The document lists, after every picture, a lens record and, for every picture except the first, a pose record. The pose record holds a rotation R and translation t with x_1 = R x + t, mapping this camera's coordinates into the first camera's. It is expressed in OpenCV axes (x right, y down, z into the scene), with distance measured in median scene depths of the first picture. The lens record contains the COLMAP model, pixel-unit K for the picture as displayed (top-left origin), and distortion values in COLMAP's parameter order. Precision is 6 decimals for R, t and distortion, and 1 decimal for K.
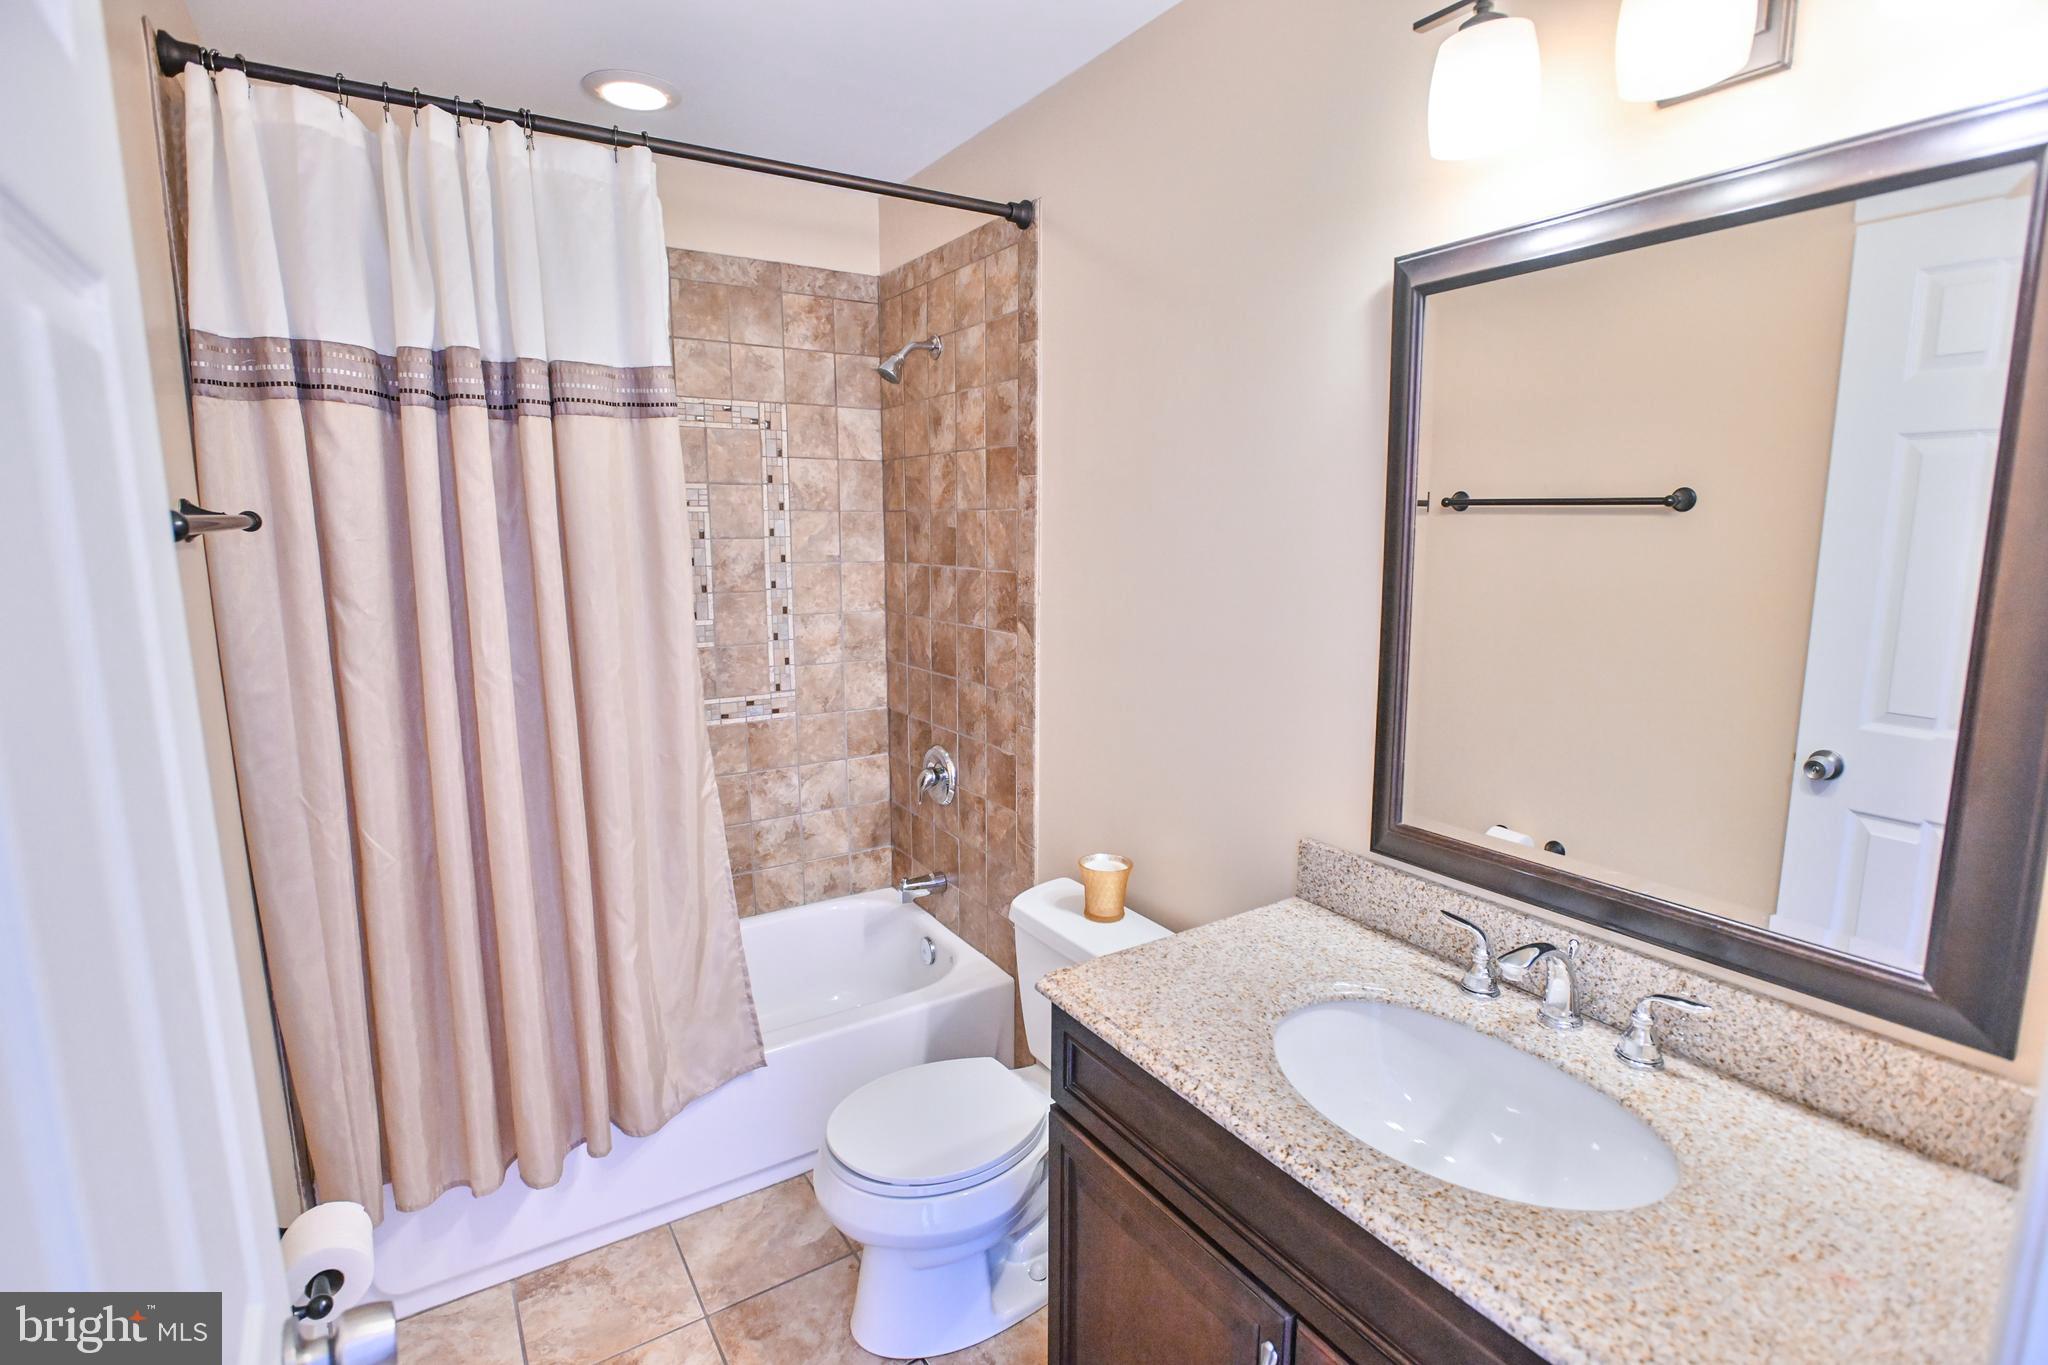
lens RADIAL K [[961.7, 0, 1024.0], [0, 961.7, 682.5], [0, 0, 1]] dist [-0.008530, -0.001392]
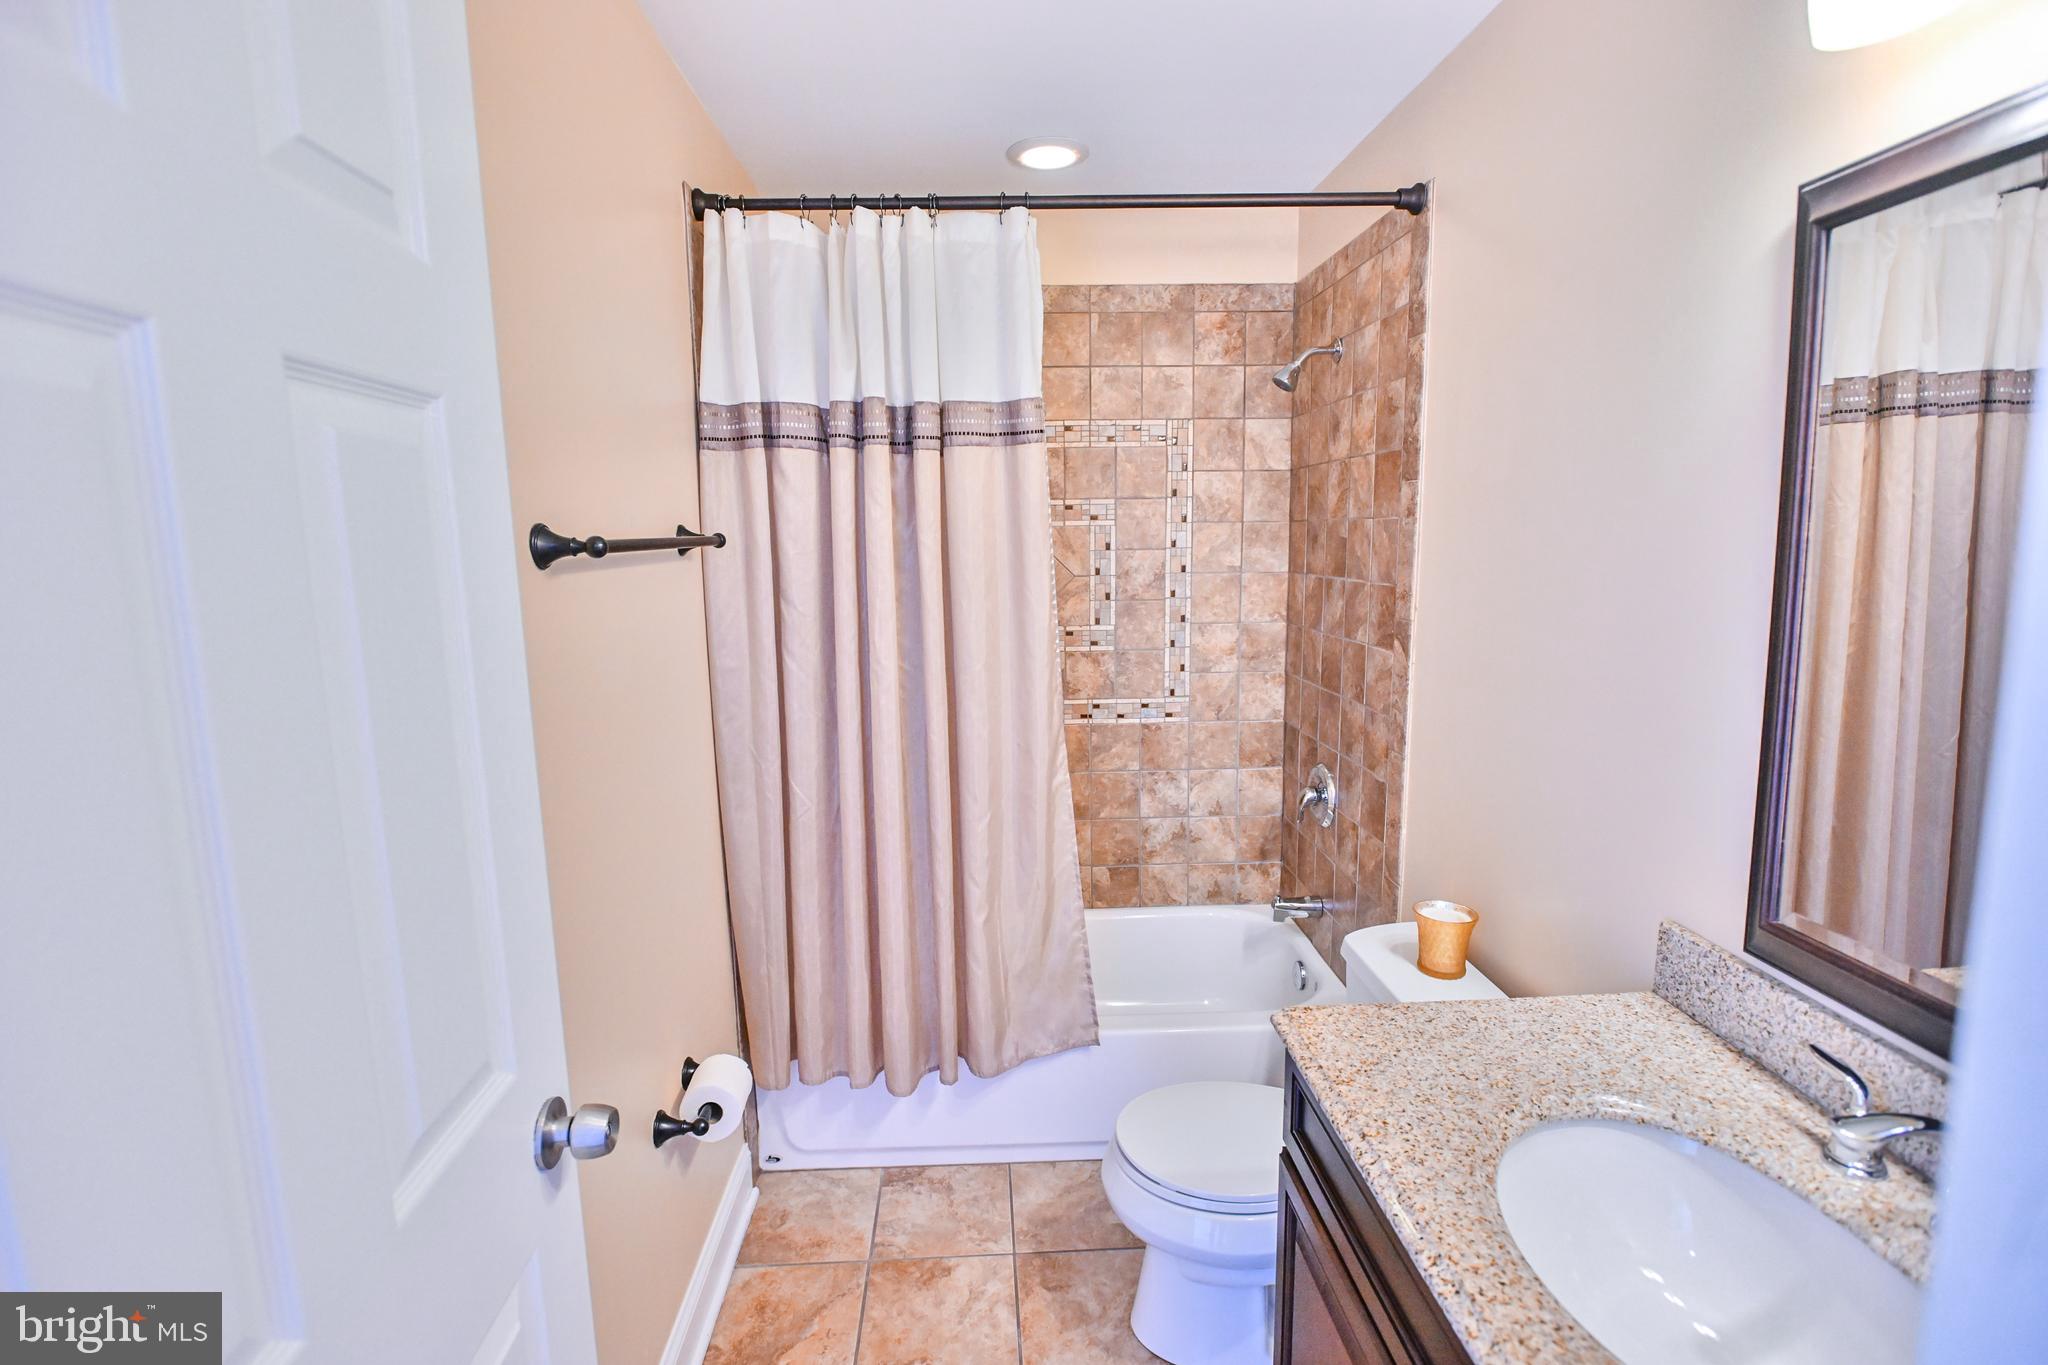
lens RADIAL K [[961.7, 0, 1024.0], [0, 961.7, 682.5], [0, 0, 1]] dist [-0.008530, -0.001392]
pose [[0.864466, 0.064038, -0.498596, 0.148762], [-0.068066, 0.997629, 0.010118, -0.006391], [0.498062, 0.025191, 0.866775, 0.022364]]
